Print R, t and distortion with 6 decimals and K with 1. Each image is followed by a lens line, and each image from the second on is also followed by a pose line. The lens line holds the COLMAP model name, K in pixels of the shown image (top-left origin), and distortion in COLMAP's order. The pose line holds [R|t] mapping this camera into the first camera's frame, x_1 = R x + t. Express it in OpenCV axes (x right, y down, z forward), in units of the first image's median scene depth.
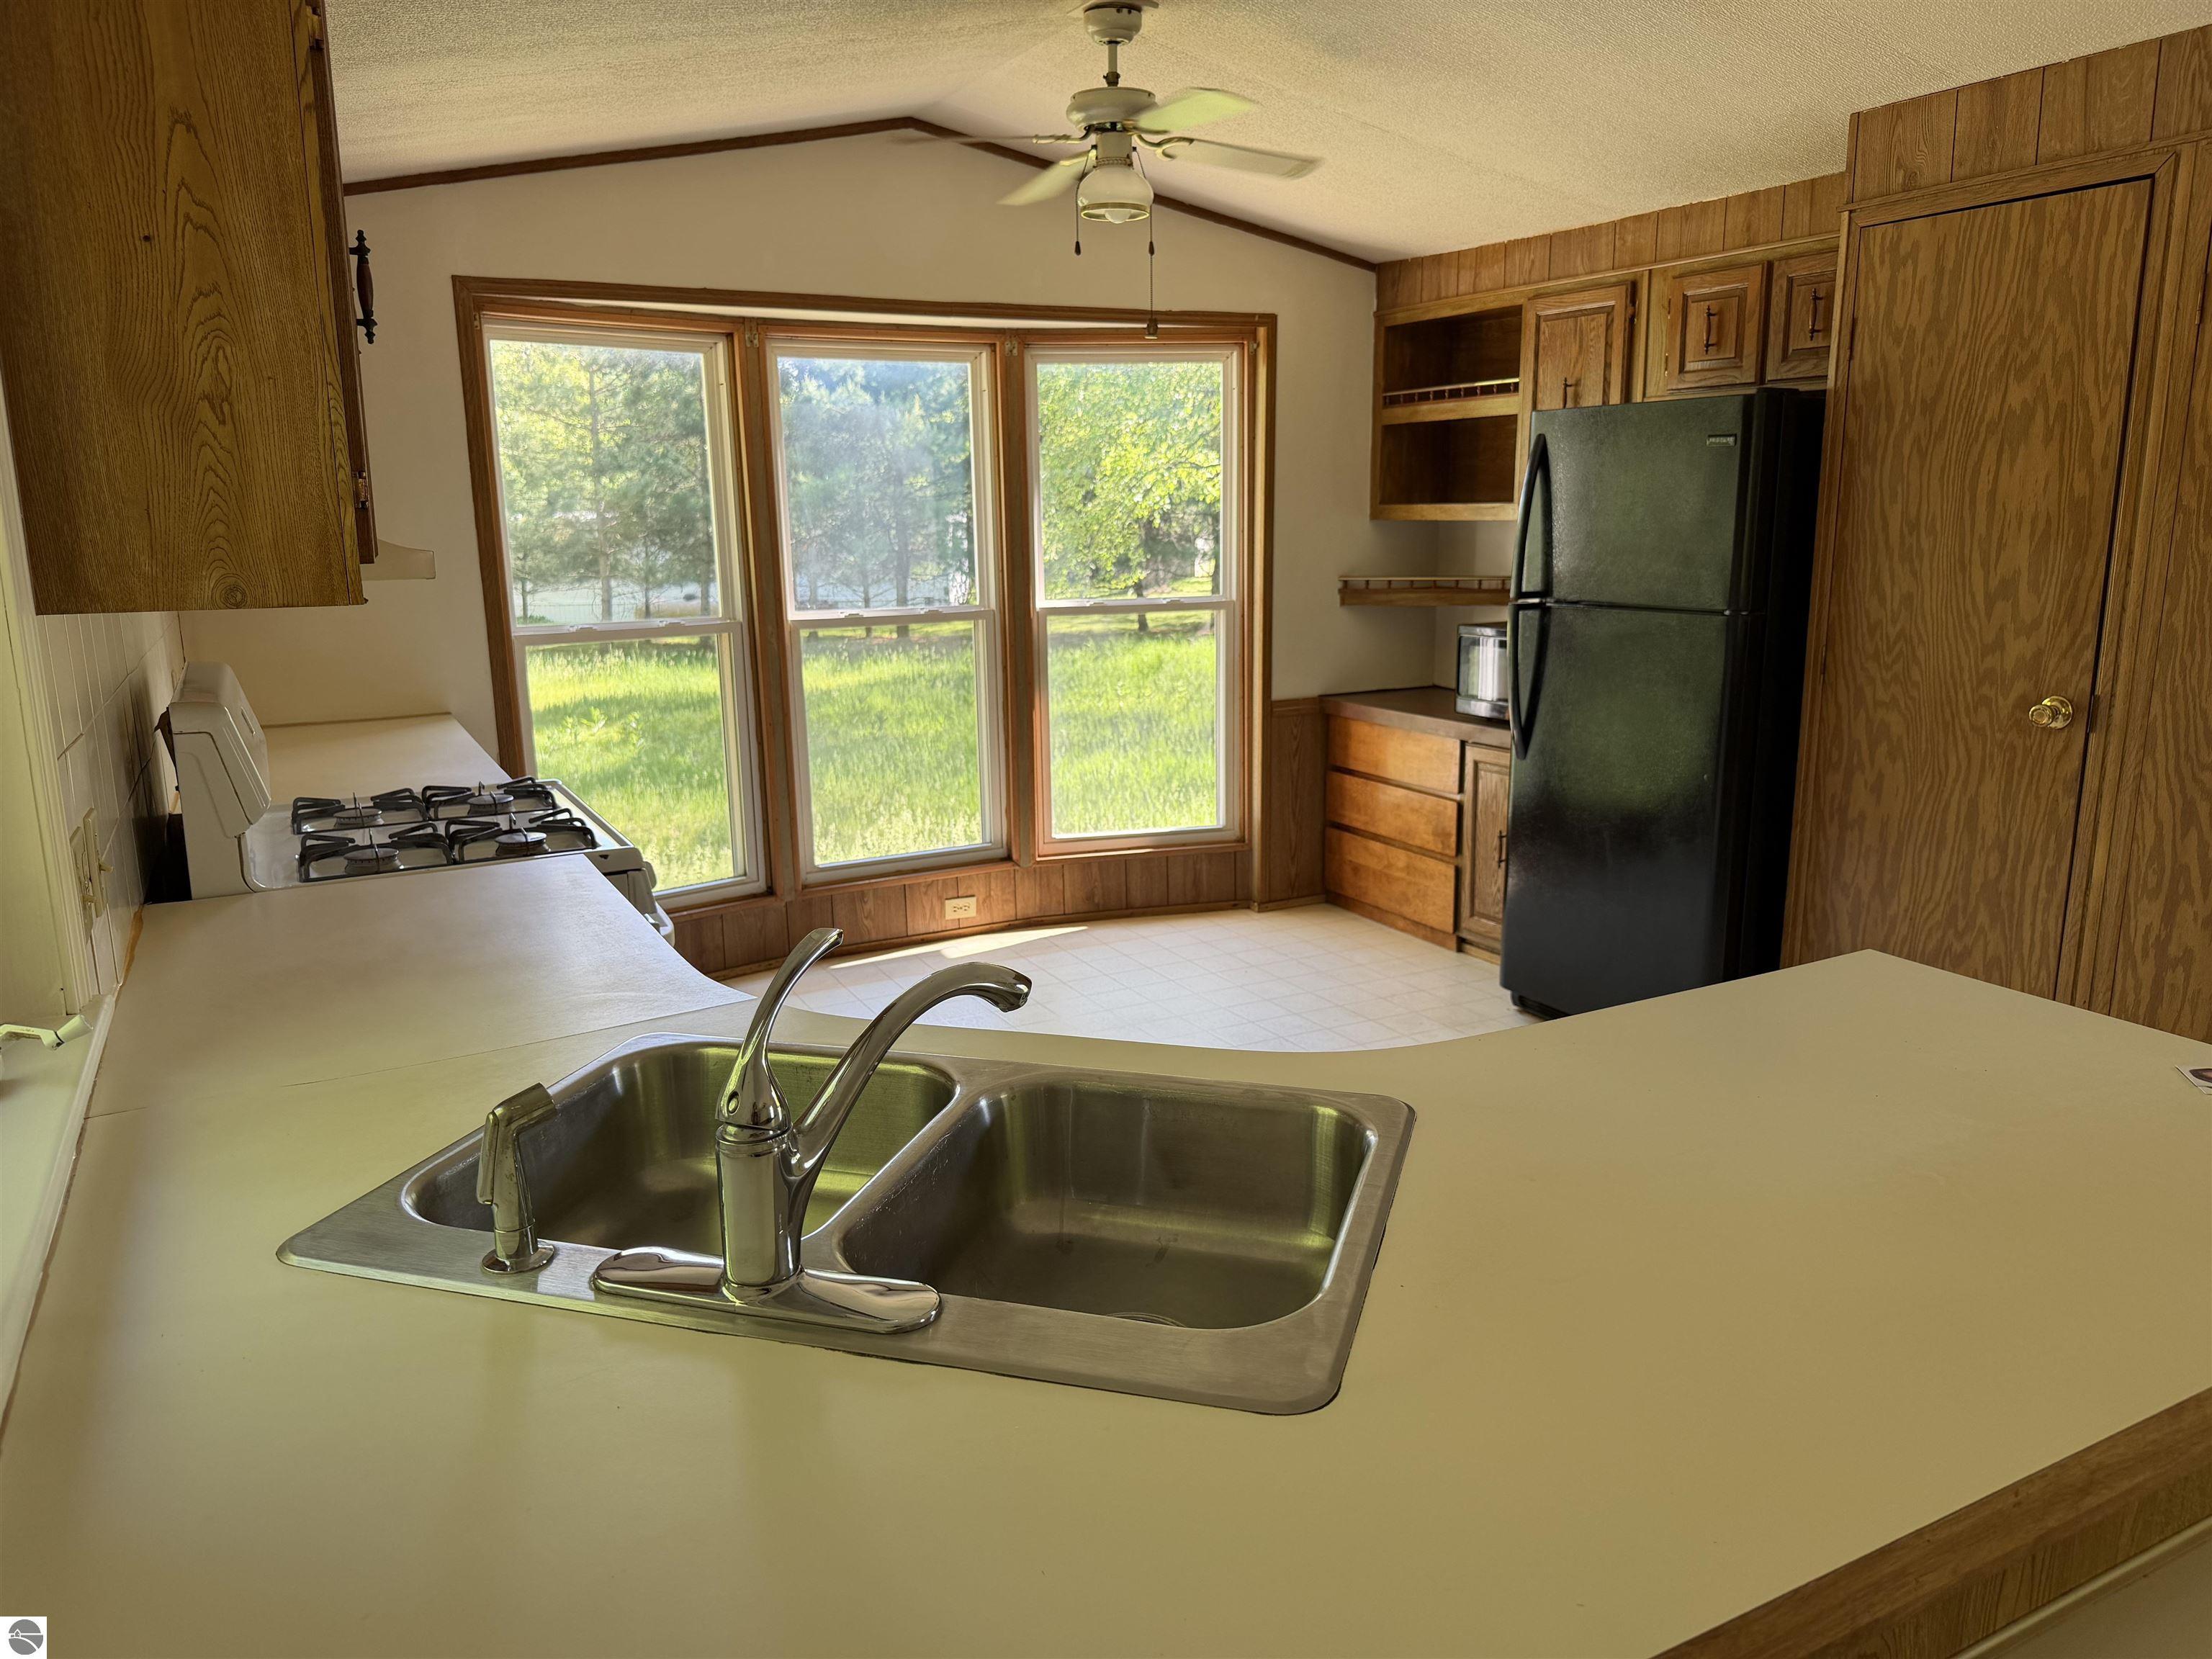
lens RADIAL K [[1558.9, 0, 1102.2], [0, 1558.9, 835.5], [0, 0, 1]] dist [0.027153, -0.036923]
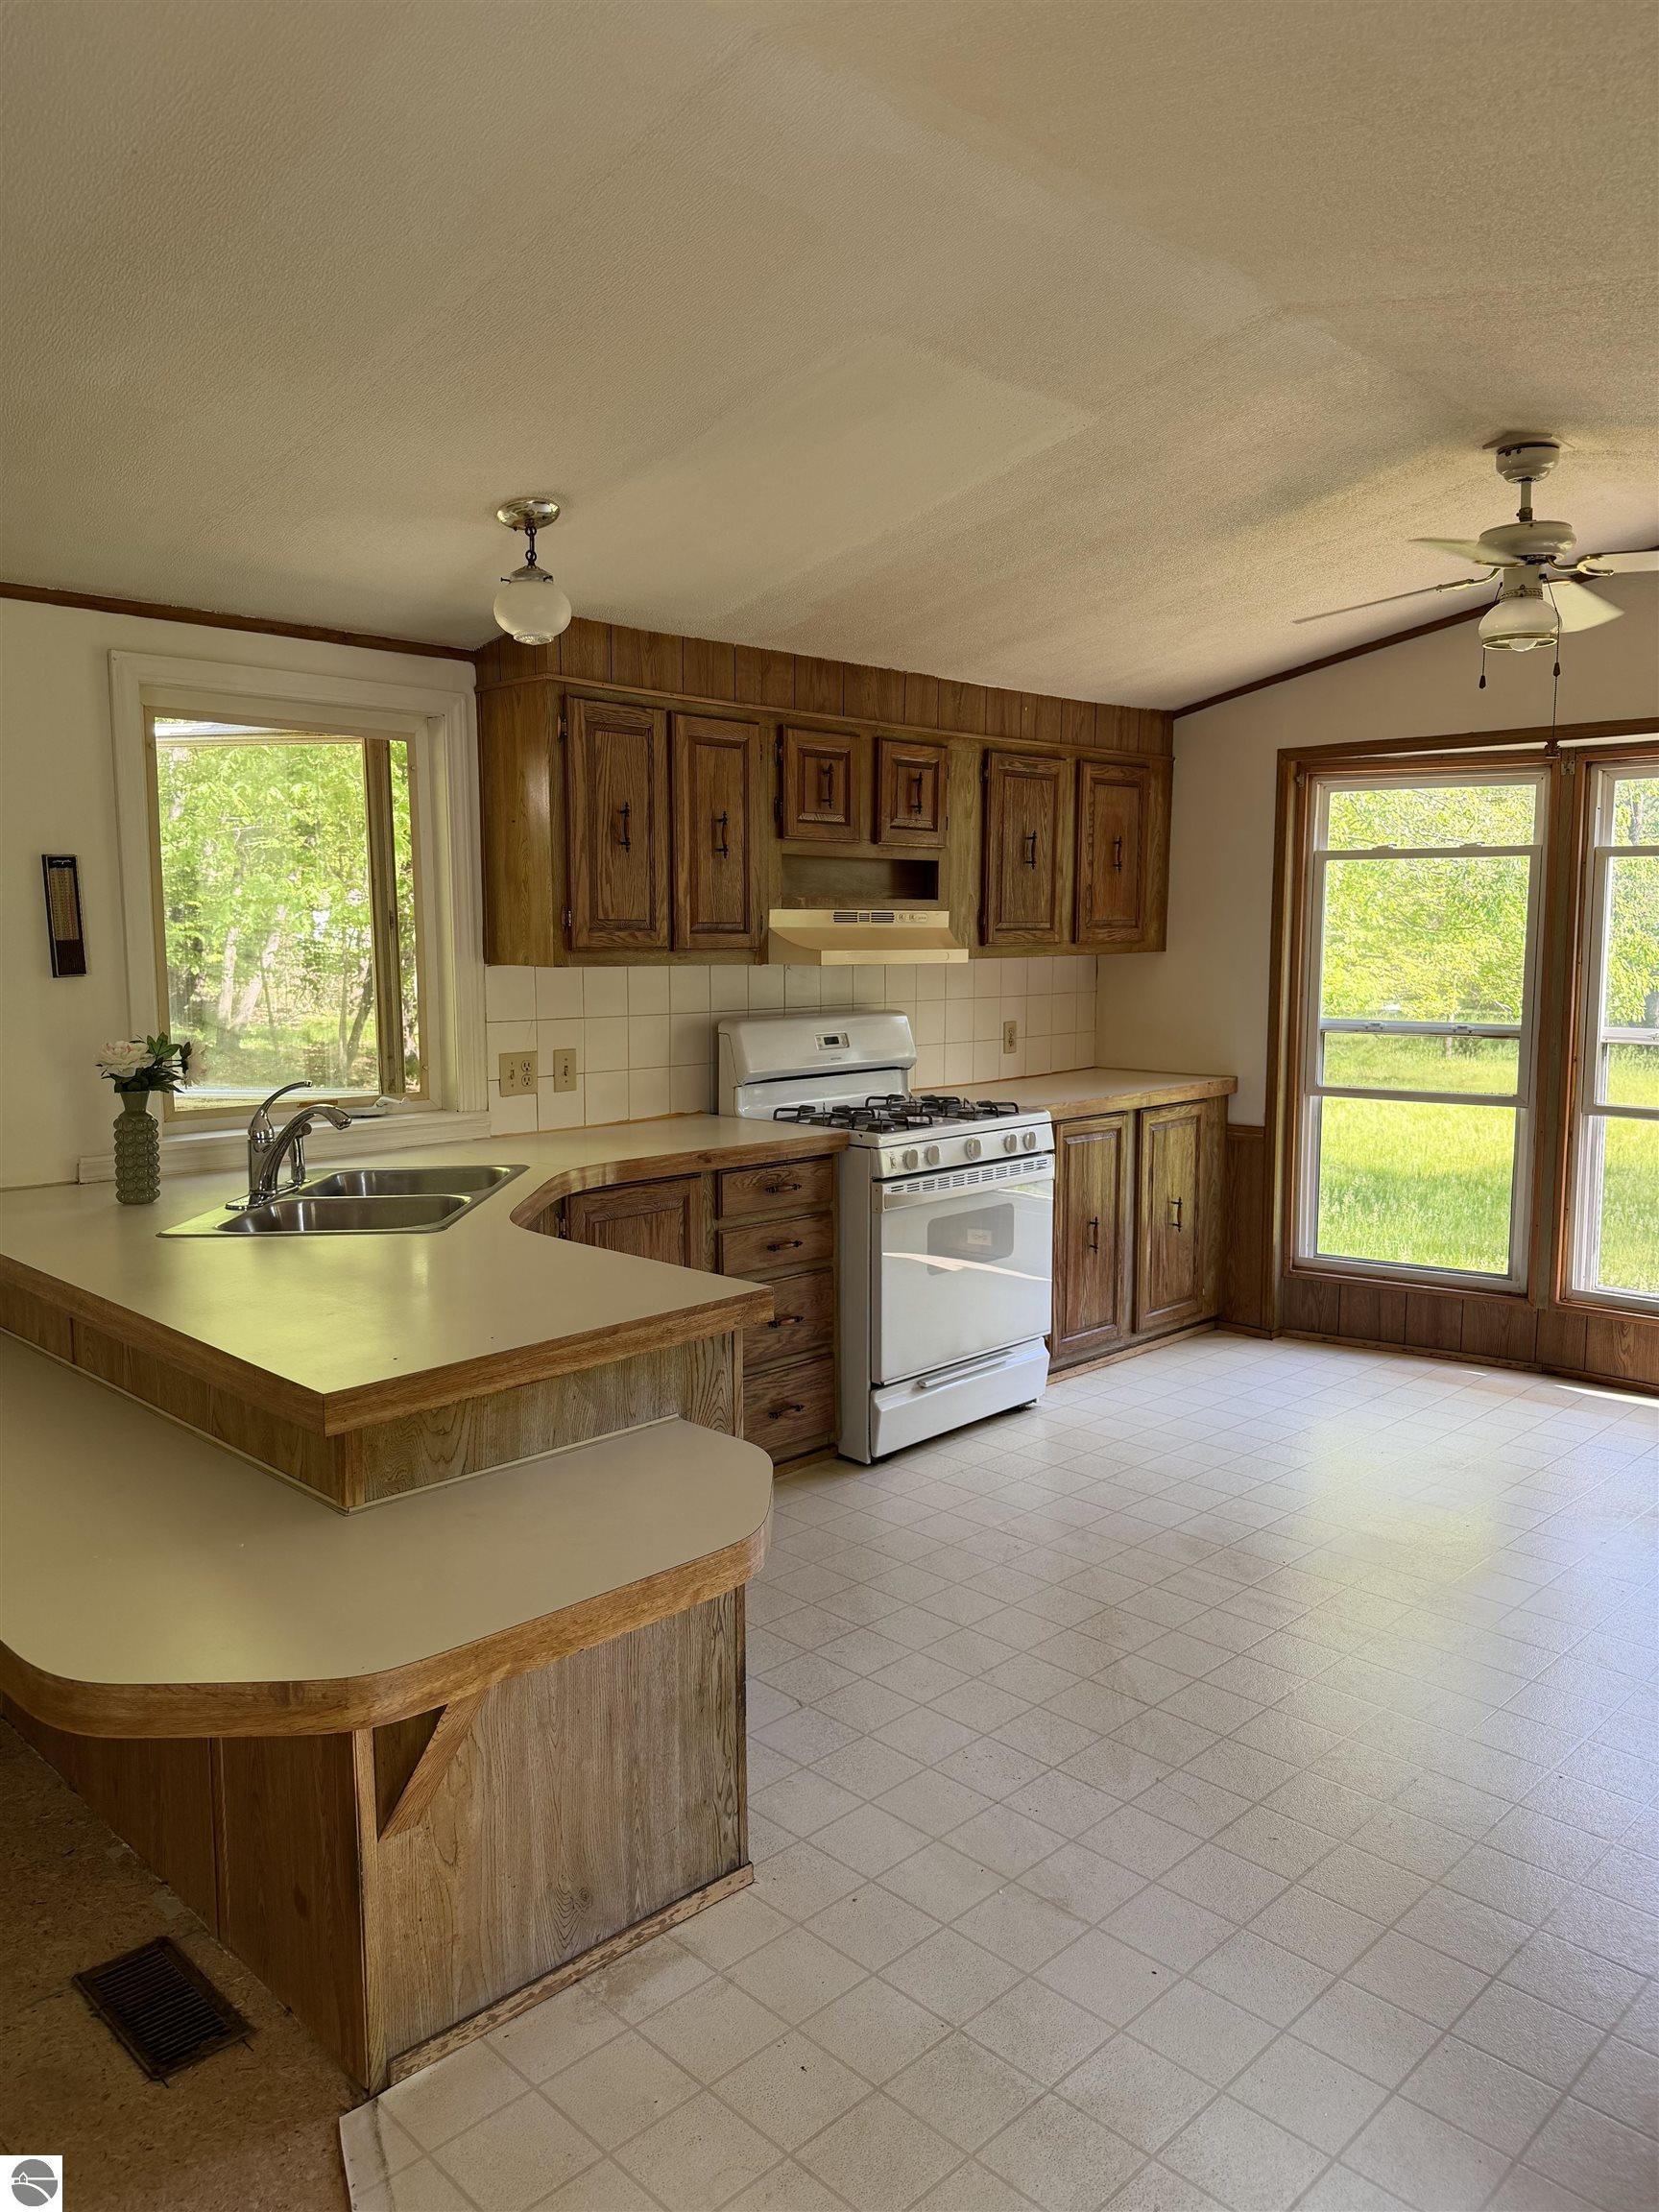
lens RADIAL K [[1558.9, 0, 808.1], [0, 1558.9, 1097.2], [0, 0, 1]] dist [0.027153, -0.036923]
pose [[0.278601, 0.115664, -0.953417, 1.004934], [-0.202829, 0.977417, 0.059307, -0.091168], [0.938745, 0.176858, 0.295769, 0.374778]]
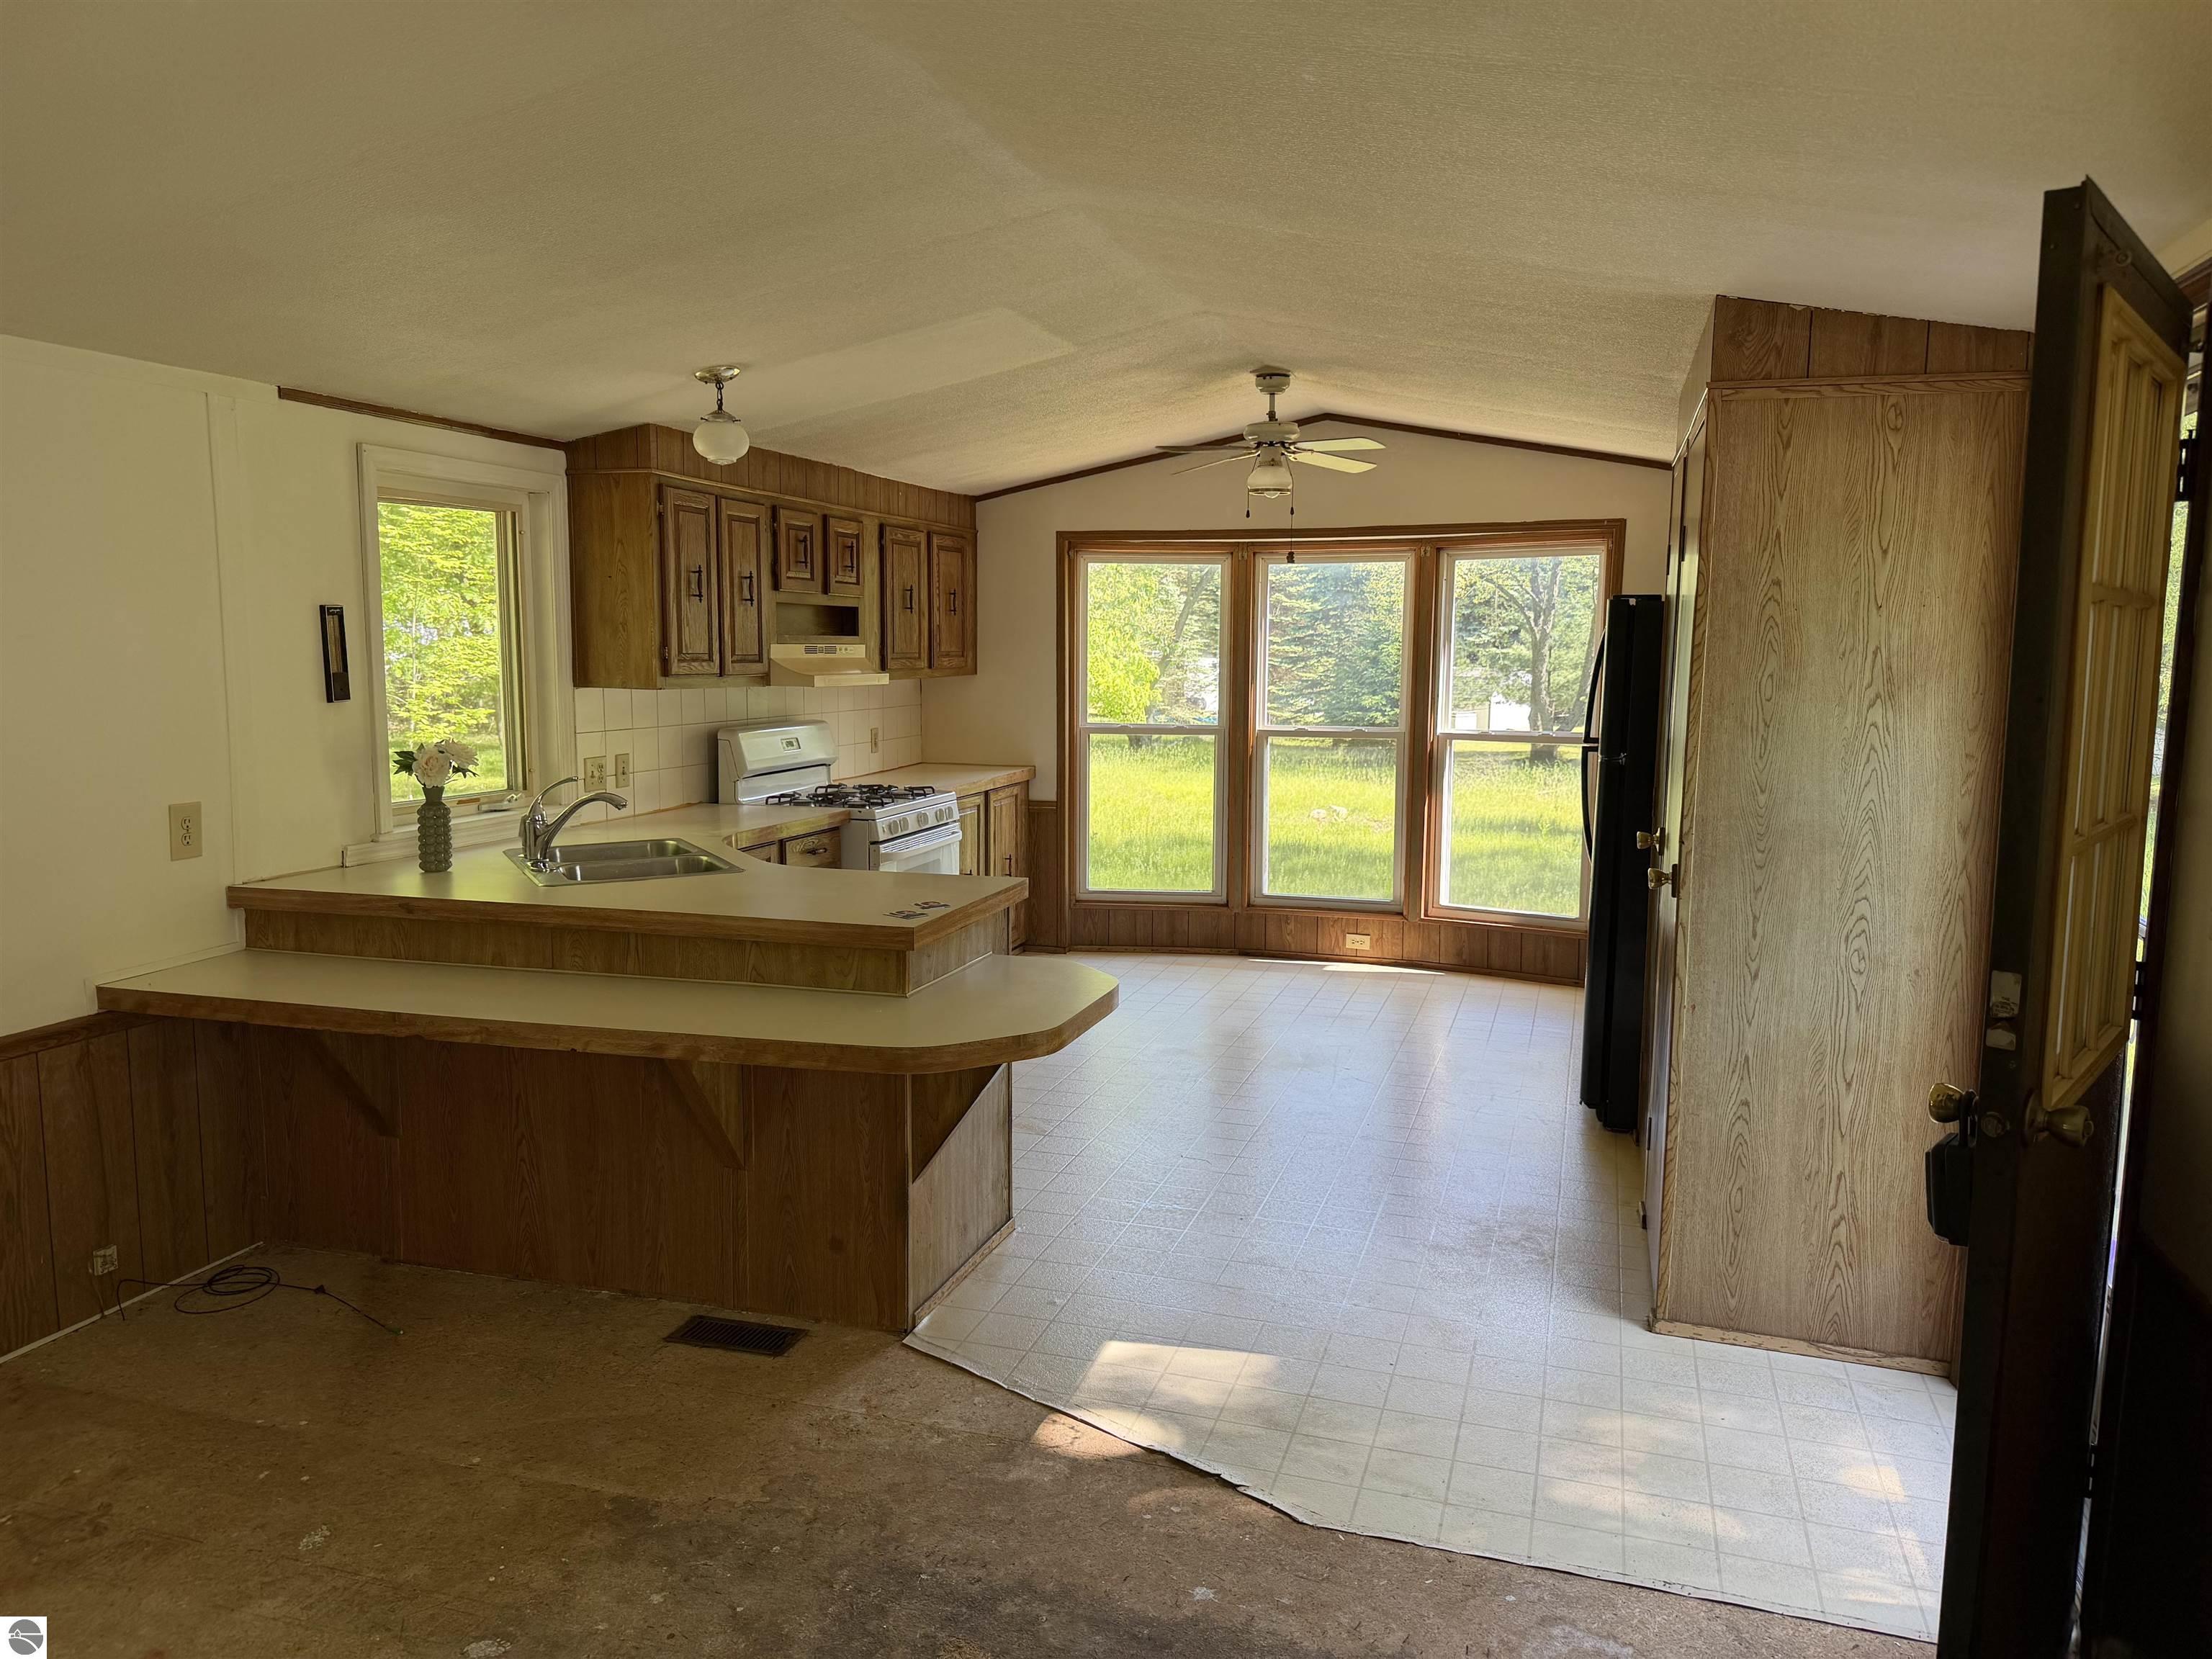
lens RADIAL K [[1558.9, 0, 1119.3], [0, 1558.9, 831.2], [0, 0, 1]] dist [0.027153, -0.036923]
pose [[0.706305, 0.105636, -0.699982, 1.258383], [-0.166369, 0.985879, -0.019091, 0.018781], [0.688081, 0.129939, 0.713905, -0.284213]]
